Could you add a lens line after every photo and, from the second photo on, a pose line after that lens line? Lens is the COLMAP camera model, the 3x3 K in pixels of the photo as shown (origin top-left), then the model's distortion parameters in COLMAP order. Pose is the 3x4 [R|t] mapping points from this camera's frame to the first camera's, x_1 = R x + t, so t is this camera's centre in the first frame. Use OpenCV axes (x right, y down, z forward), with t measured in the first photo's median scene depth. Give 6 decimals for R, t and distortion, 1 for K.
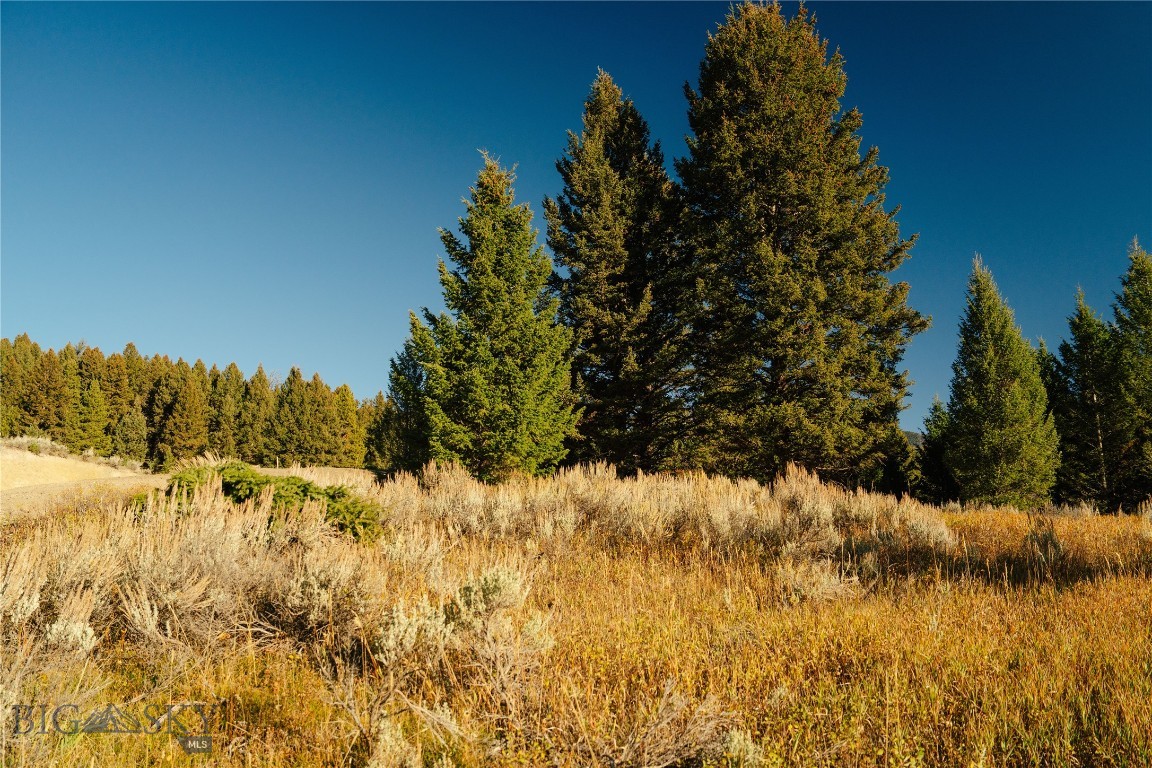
lens RADIAL K [[848.8, 0, 576.0], [0, 848.8, 384.0], [0, 0, 1]] dist [-0.120018, 0.100775]
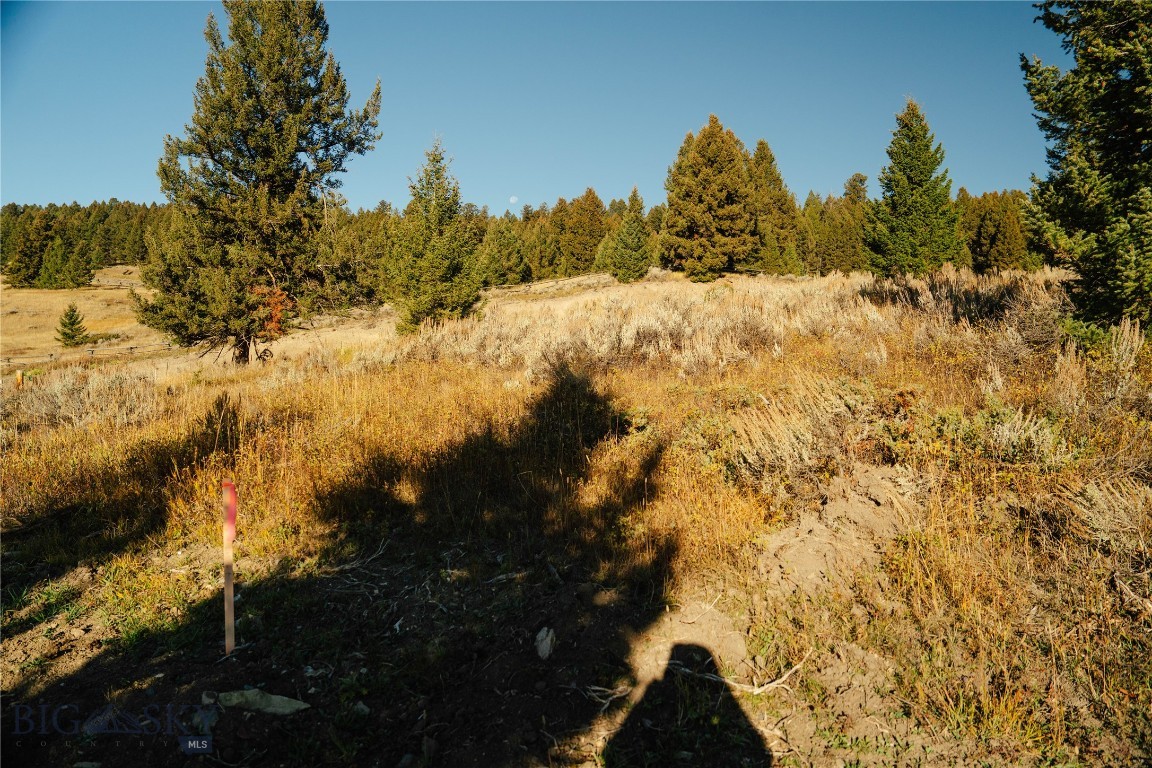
lens RADIAL K [[791.4, 0, 579.0], [0, 791.4, 381.1], [0, 0, 1]] dist [-0.114911, 0.094007]
pose [[0.514042, 0.012165, -0.857679, 0.151912], [0.170132, 0.978588, 0.115846, 0.000887], [0.840724, -0.205468, 0.500965, -0.085705]]
